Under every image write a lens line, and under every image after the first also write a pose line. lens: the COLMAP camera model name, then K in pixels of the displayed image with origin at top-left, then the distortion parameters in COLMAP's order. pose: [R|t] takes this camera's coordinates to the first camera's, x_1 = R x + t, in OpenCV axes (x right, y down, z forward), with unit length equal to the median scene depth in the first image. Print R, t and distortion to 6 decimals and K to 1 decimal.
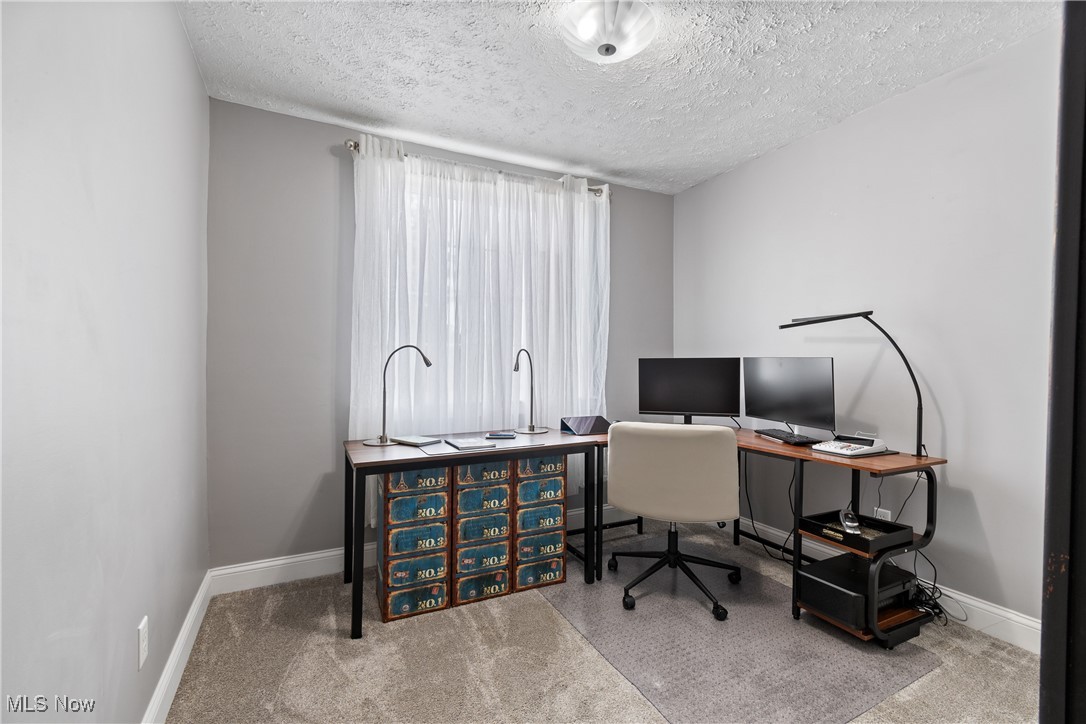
lens RADIAL K [[487.5, 0, 543.5], [0, 487.5, 360.9], [0, 0, 1]] dist [-0.002955, -0.000194]
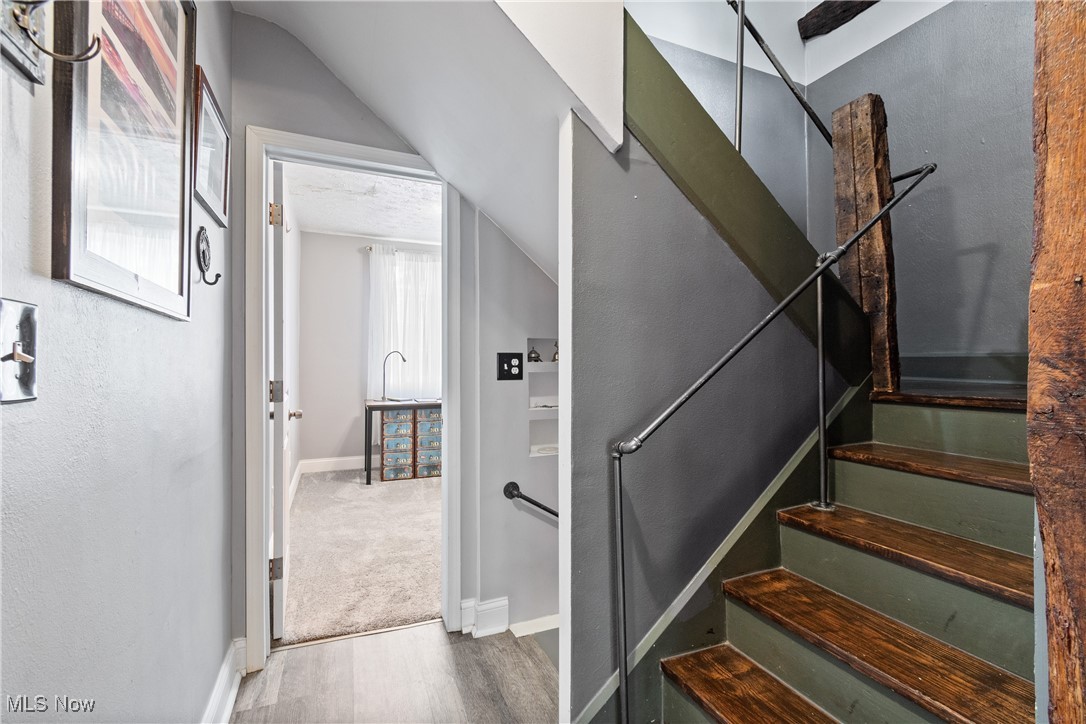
lens RADIAL K [[487.5, 0, 541.8], [0, 487.5, 362.6], [0, 0, 1]] dist [-0.002955, -0.000194]
pose [[0.997846, 0.000839, -0.065594, 0.485469], [-0.000570, 0.999991, 0.004125, 0.006469], [0.065597, -0.004079, 0.997838, -1.025144]]
